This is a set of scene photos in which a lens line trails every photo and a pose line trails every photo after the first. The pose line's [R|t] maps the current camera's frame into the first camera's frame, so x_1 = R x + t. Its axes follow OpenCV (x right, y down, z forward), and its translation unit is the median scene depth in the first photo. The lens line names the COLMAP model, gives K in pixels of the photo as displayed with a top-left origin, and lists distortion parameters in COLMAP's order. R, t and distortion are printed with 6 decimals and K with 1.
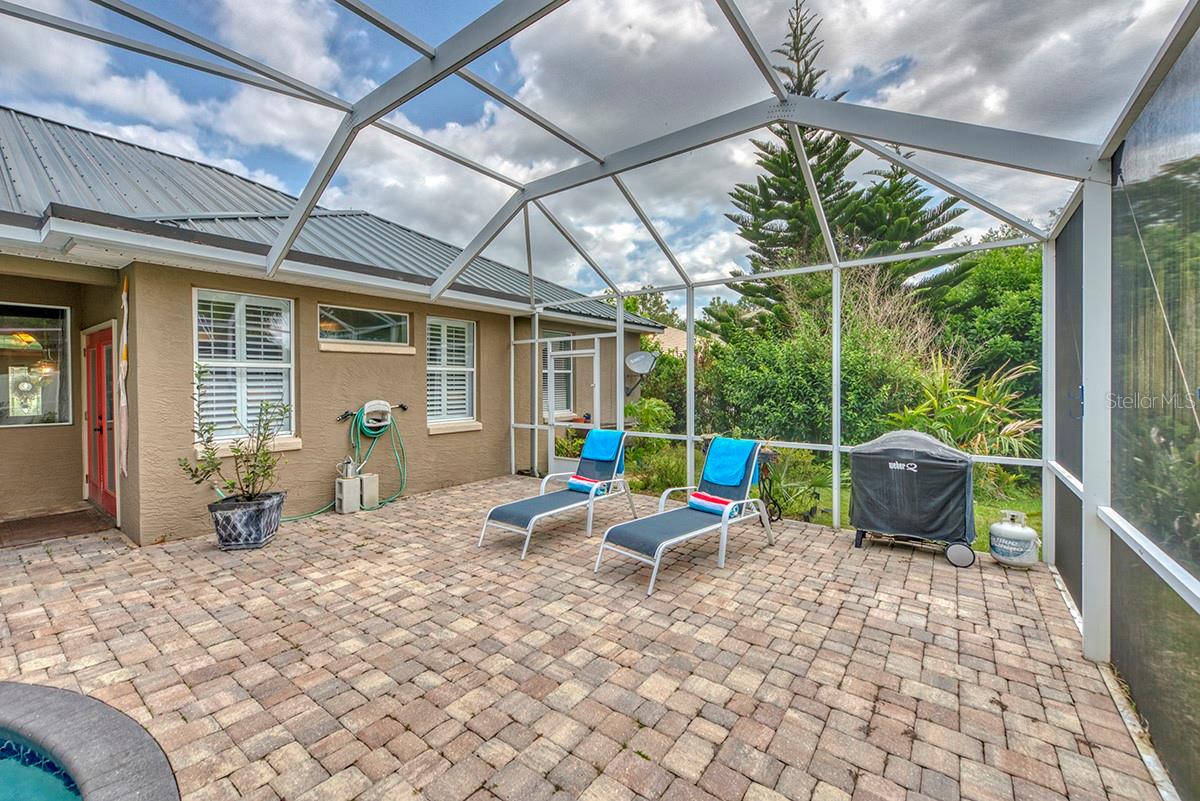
lens RADIAL K [[485.5, 0, 596.1], [0, 485.5, 384.0], [0, 0, 1]] dist [-0.001147, -0.000192]
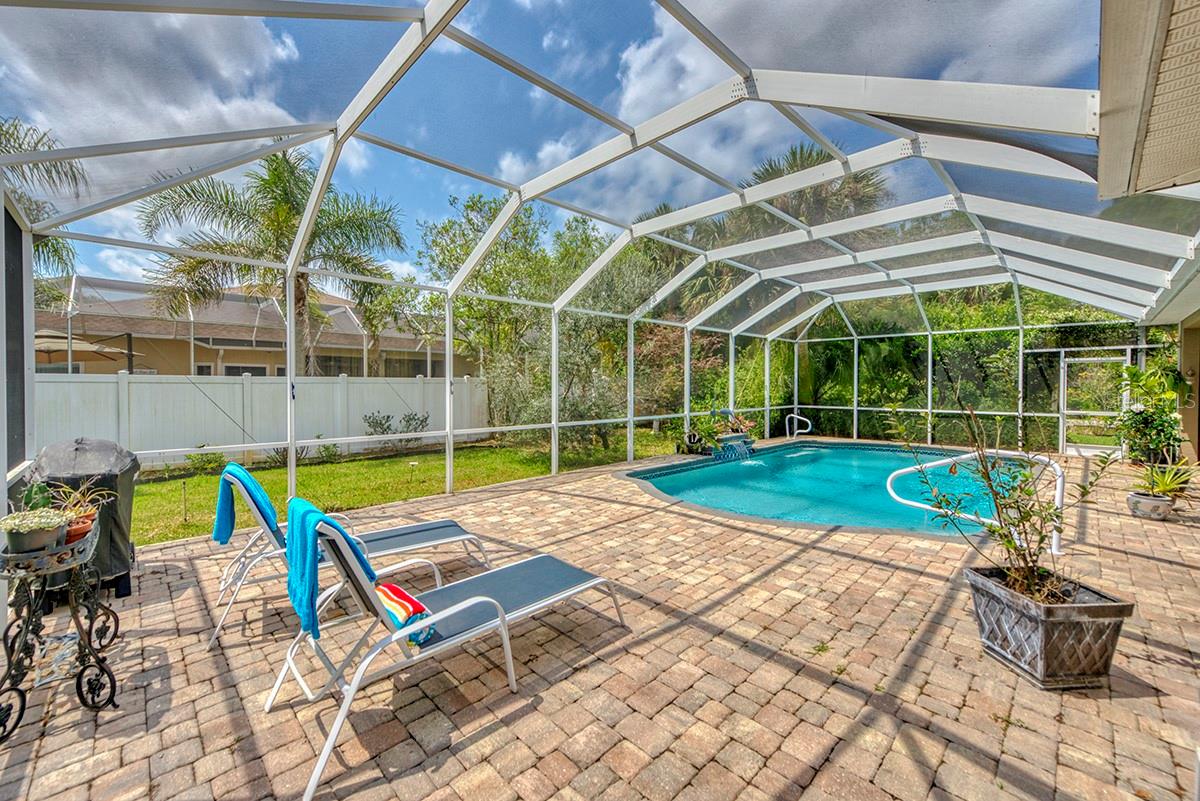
lens RADIAL K [[478.6, 0, 595.9], [0, 478.6, 391.5], [0, 0, 1]] dist [0.001119, -0.000095]
pose [[-0.986924, 0.001493, 0.161178, -0.306019], [0.003425, 0.999926, 0.011708, 0.009041], [-0.161148, 0.012107, -0.986856, 1.621122]]
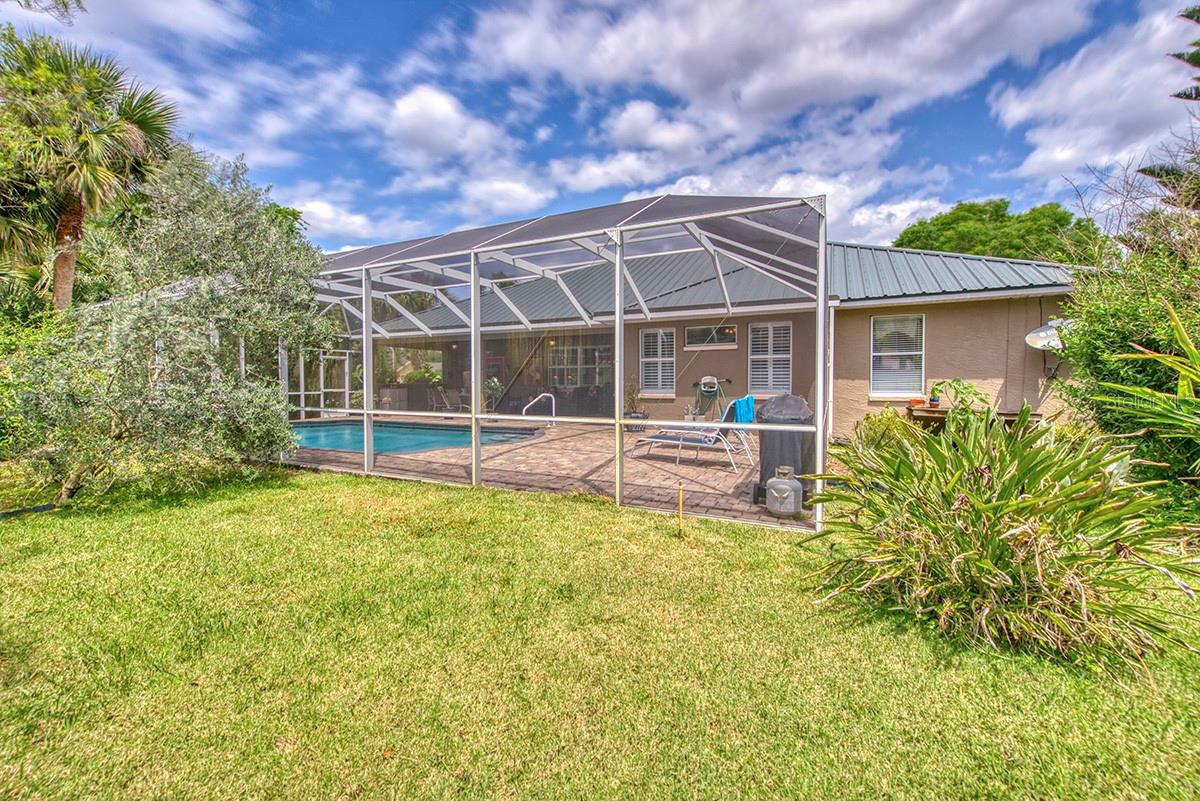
lens RADIAL K [[478.6, 0, 595.9], [0, 478.6, 391.5], [0, 0, 1]] dist [0.001119, -0.000095]
pose [[0.185791, 0.026522, -0.982231, 1.641815], [0.001251, 0.999628, 0.027228, 0.055335], [0.982589, -0.006287, 0.185688, 0.338342]]
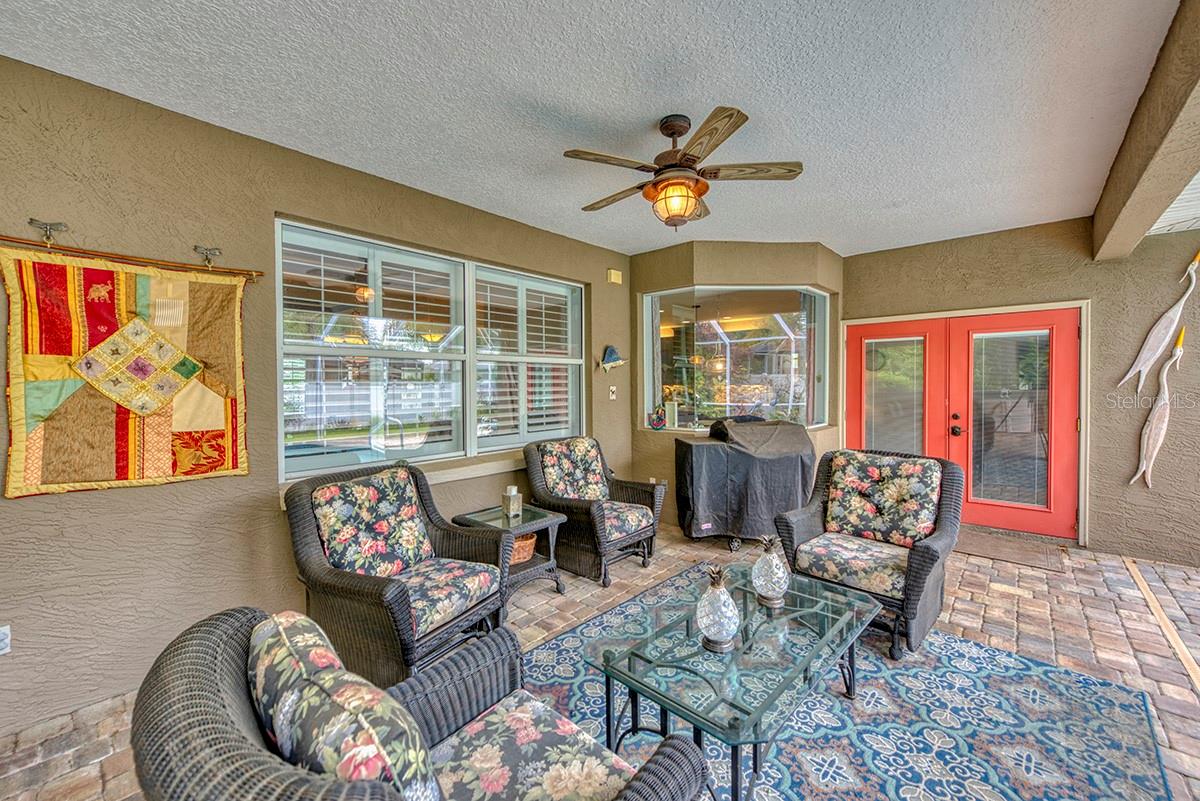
lens RADIAL K [[478.6, 0, 595.9], [0, 478.6, 391.5], [0, 0, 1]] dist [0.001119, -0.000095]
pose [[0.995845, -0.005576, -0.090896, -1.927784], [0.006758, 0.999897, 0.012696, 0.011465], [0.090816, -0.013257, 0.995779, 0.105978]]
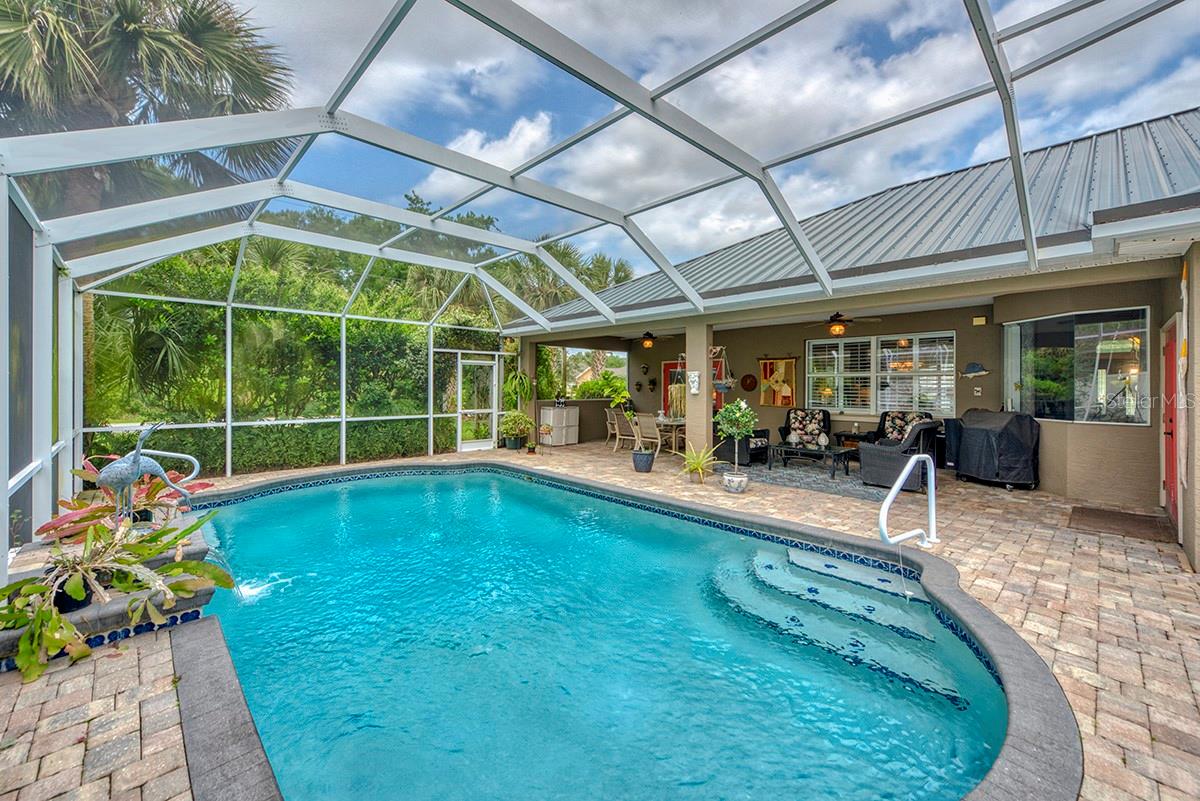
lens RADIAL K [[485.5, 0, 596.1], [0, 485.5, 384.0], [0, 0, 1]] dist [-0.001147, -0.000192]
pose [[-0.172134, 0.000531, -0.985073, 0.090314], [-0.002456, 0.999997, 0.000968, 0.001916], [0.985070, 0.002586, -0.172132, 0.096609]]
